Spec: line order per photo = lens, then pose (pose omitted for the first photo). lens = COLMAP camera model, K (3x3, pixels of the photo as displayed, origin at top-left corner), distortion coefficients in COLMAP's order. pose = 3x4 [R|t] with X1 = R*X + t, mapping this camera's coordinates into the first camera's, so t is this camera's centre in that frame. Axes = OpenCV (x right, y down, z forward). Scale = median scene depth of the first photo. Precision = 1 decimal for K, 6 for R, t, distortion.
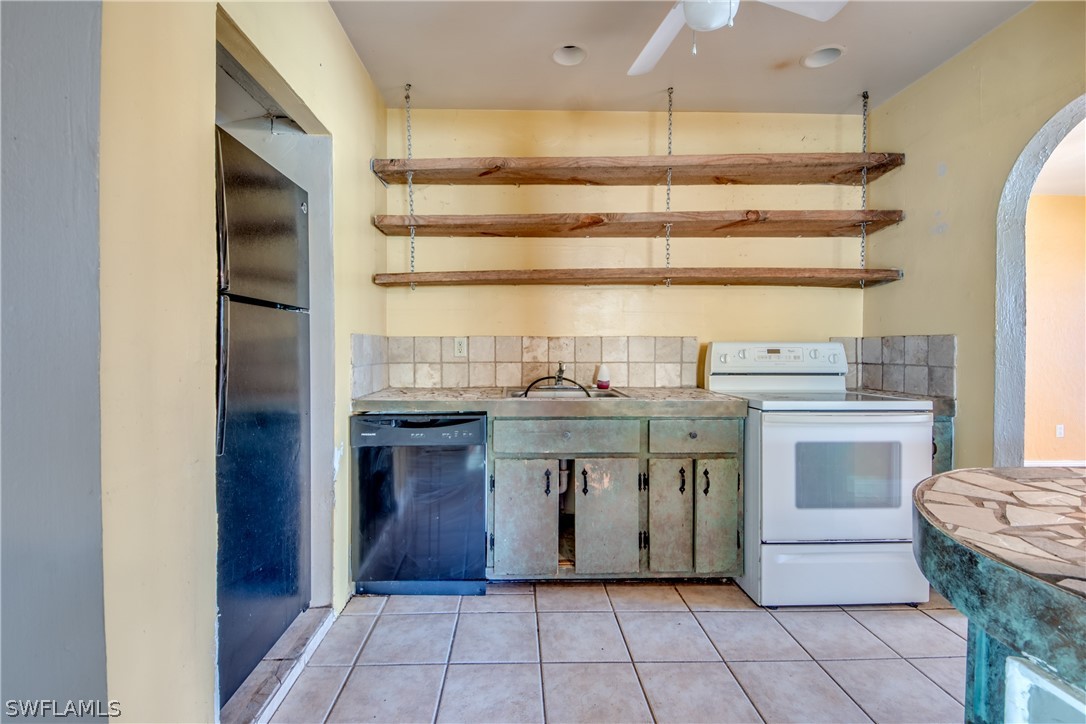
lens RADIAL K [[495.7, 0, 530.1], [0, 495.7, 350.1], [0, 0, 1]] dist [0.014178, -0.007071]
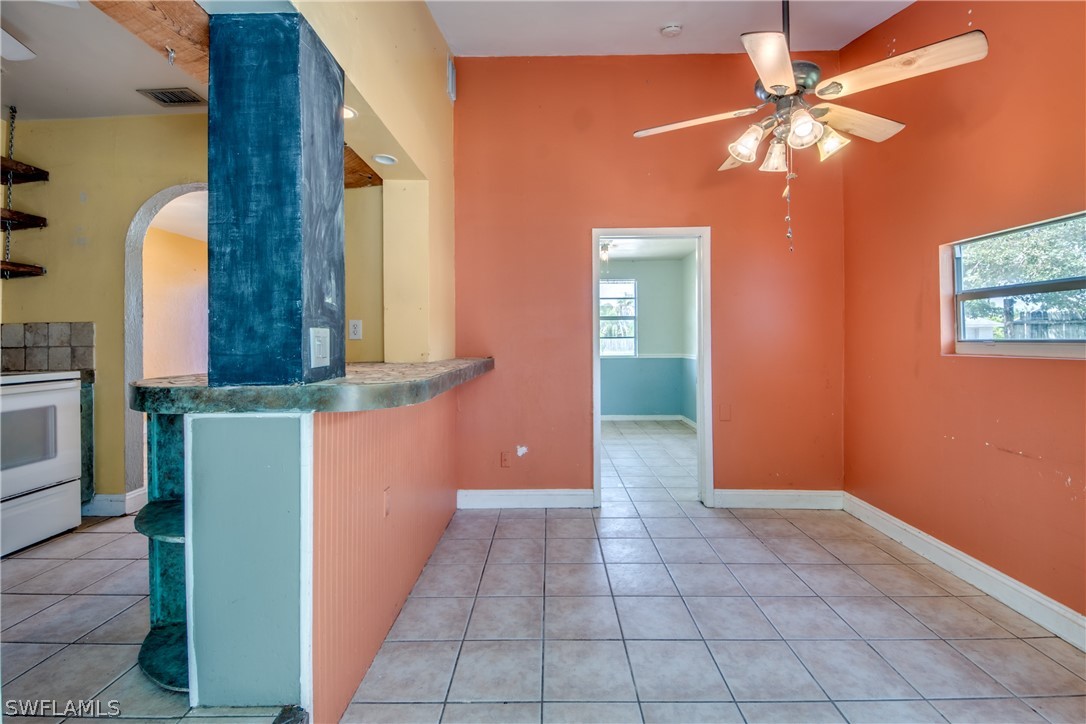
lens RADIAL K [[472.6, 0, 545.7], [0, 472.6, 335.7], [0, 0, 1]] dist [-0.012229, -0.000872]
pose [[0.035209, 0.011340, 0.999316, -0.323110], [0.020096, 0.999725, -0.012052, 0.040378], [-0.999178, 0.020506, 0.034971, -0.230948]]
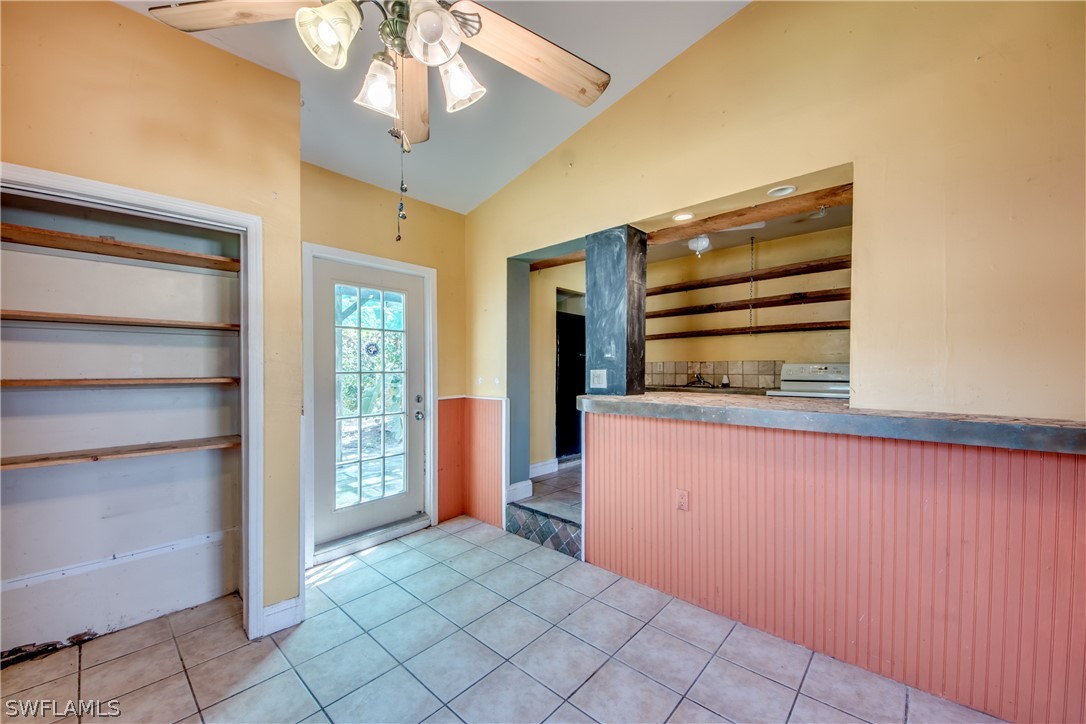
lens RADIAL K [[410.8, 0, 533.0], [0, 410.8, 368.7], [0, 0, 1]] dist [0.006934, -0.007474]
pose [[0.709071, -0.000252, -0.705137, 0.835325], [-0.007735, 0.999937, -0.008136, 0.024695], [0.705094, 0.011224, 0.709025, -0.797031]]
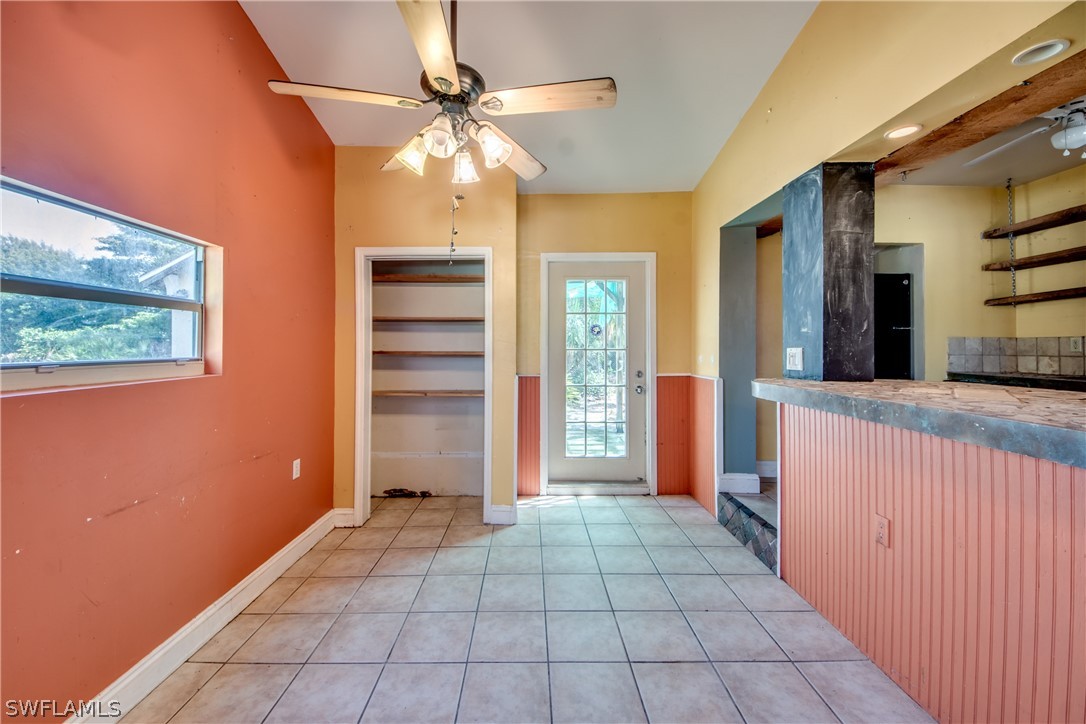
lens RADIAL K [[416.0, 0, 525.9], [0, 416.0, 341.3], [0, 0, 1]] dist [-0.012497, -0.002778]
pose [[-0.044716, -0.012997, -0.998915, 1.096129], [-0.016080, 0.999795, -0.012289, 0.024253], [0.998870, 0.015513, -0.044916, -0.460752]]
